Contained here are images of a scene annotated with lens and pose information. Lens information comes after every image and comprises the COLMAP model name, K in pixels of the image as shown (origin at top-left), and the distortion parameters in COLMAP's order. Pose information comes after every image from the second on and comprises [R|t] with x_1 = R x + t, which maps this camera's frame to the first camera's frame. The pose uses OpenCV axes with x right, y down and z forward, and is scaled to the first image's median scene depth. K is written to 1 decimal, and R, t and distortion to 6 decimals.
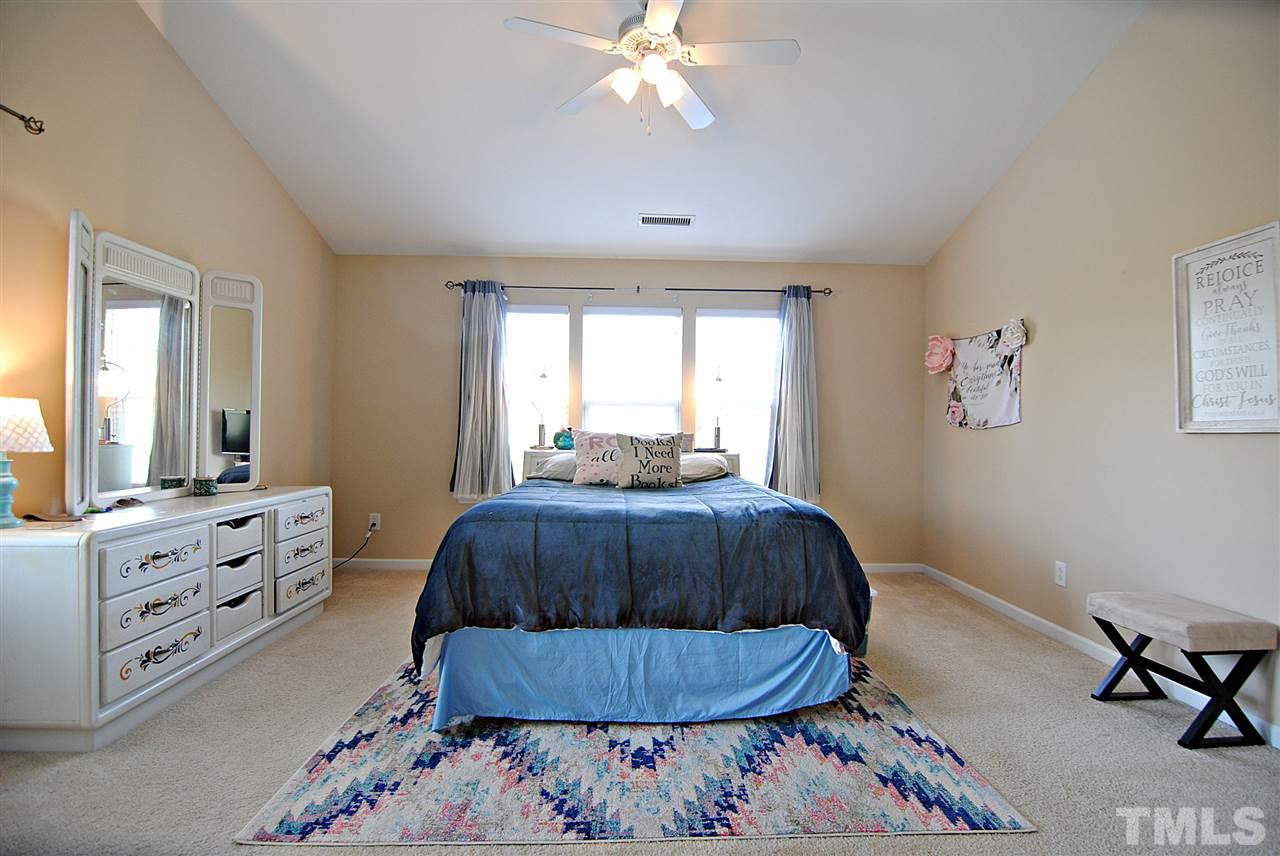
lens RADIAL K [[598.3, 0, 641.1], [0, 598.3, 425.3], [0, 0, 1]] dist [-0.016575, -0.001698]
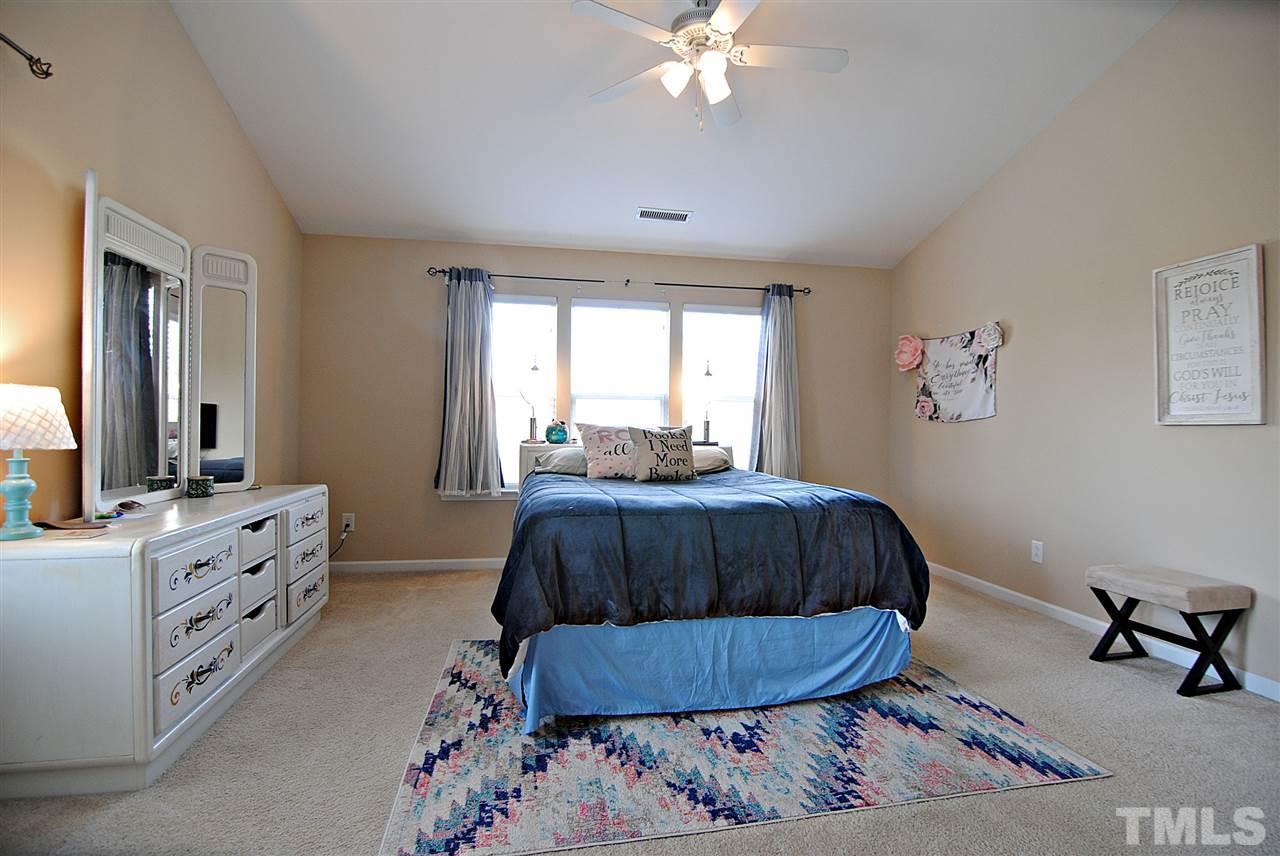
lens RADIAL K [[598.3, 0, 637.5], [0, 598.3, 425.0], [0, 0, 1]] dist [-0.016575, -0.001698]
pose [[0.988551, -0.001813, 0.150879, -0.282849], [0.000431, 0.999958, 0.009196, 0.002220], [-0.150889, -0.009025, 0.988510, 0.017002]]
